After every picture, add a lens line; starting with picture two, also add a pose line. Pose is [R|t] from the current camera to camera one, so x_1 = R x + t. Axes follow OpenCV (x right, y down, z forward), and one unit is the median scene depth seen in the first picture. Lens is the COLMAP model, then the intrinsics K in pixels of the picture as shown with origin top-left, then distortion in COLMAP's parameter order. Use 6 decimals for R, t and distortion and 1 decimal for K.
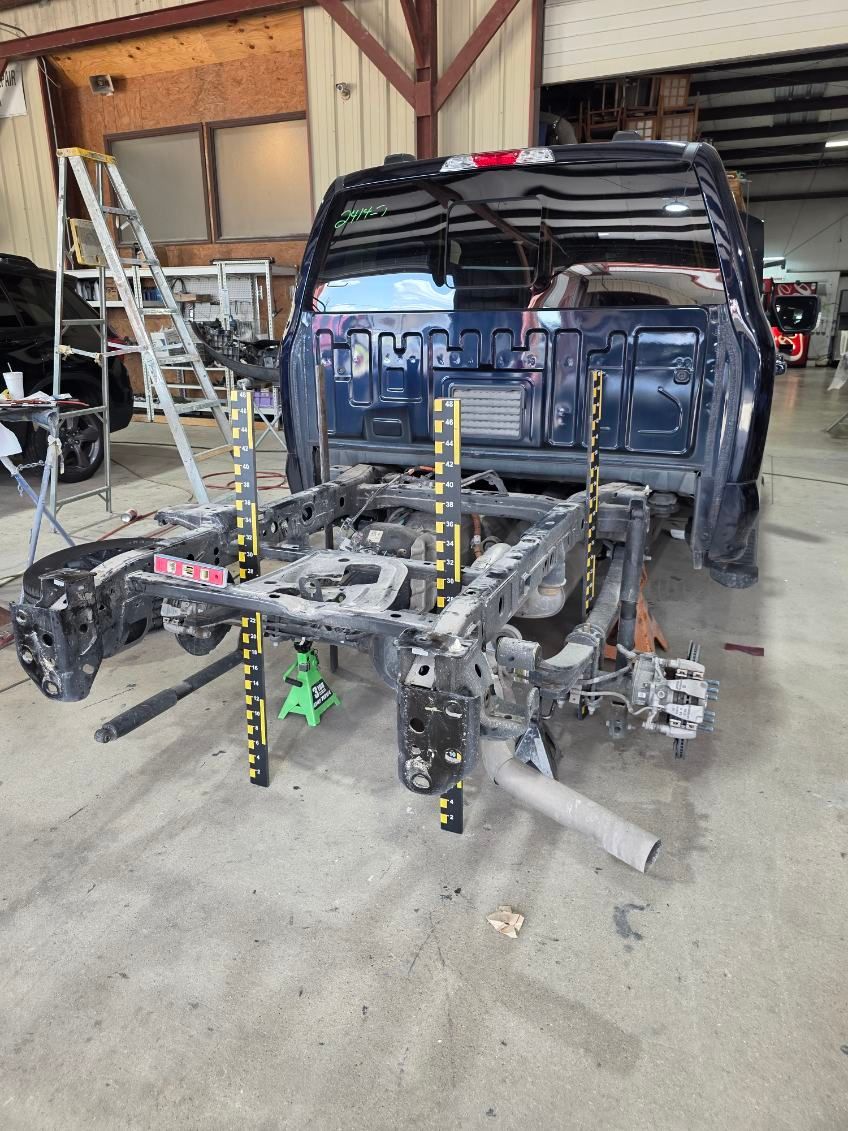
lens RADIAL K [[795.1, 0, 424.0], [0, 795.1, 565.5], [0, 0, 1]] dist [-0.000752, -0.036052]
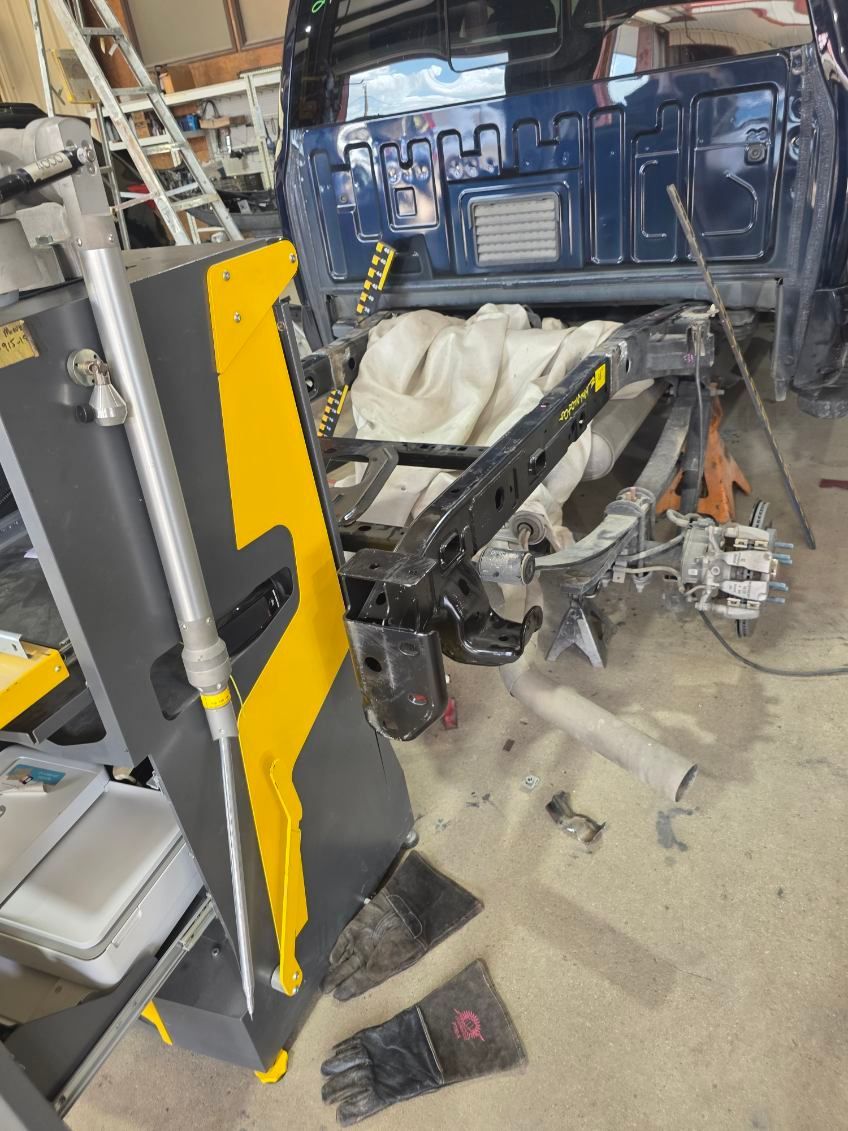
lens RADIAL K [[773.1, 0, 456.4], [0, 773.1, 564.3], [0, 0, 1]] dist [0.019396, -0.045531]
pose [[0.988399, -0.066138, -0.136720, 0.124053], [0.095838, 0.969950, 0.223635, -0.049734], [0.117821, -0.234143, 0.965036, 0.154588]]
